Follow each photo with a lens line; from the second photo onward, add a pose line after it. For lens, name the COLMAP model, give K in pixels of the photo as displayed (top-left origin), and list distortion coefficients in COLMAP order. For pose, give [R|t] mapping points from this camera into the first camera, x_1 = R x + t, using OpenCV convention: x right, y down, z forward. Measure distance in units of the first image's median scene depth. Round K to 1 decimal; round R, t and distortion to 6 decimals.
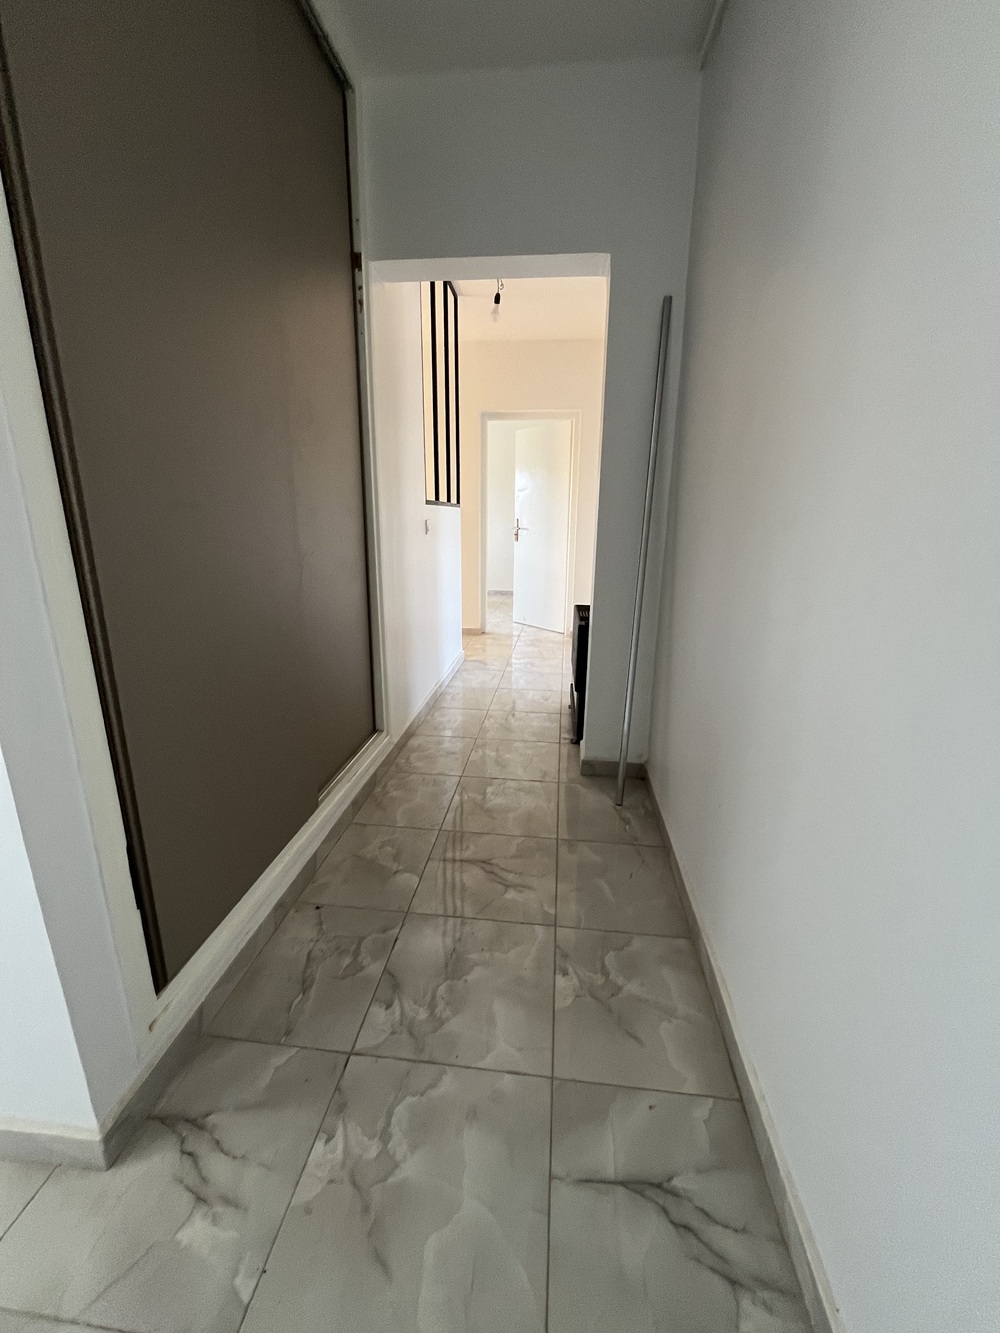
lens RADIAL K [[540.4, 0, 508.9], [0, 540.4, 656.8], [0, 0, 1]] dist [-0.000396, -0.000691]
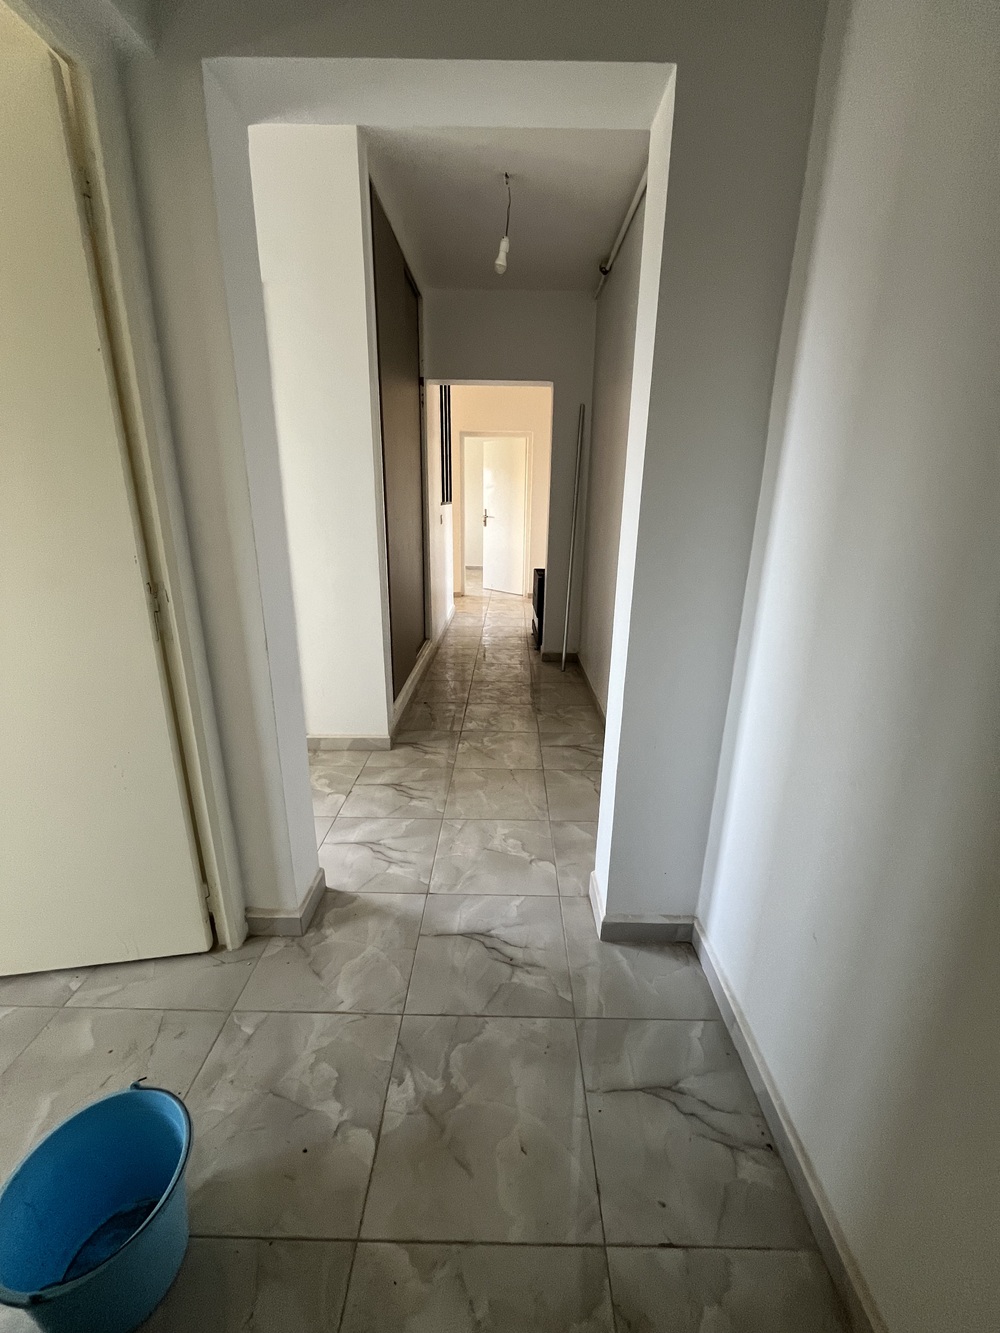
lens RADIAL K [[540.4, 0, 505.6], [0, 540.4, 658.7], [0, 0, 1]] dist [-0.000396, -0.000691]
pose [[0.995606, -0.023864, 0.090550, -0.137985], [0.020586, 0.999105, 0.036960, 0.131387], [-0.091351, -0.034934, 0.995206, -0.715008]]
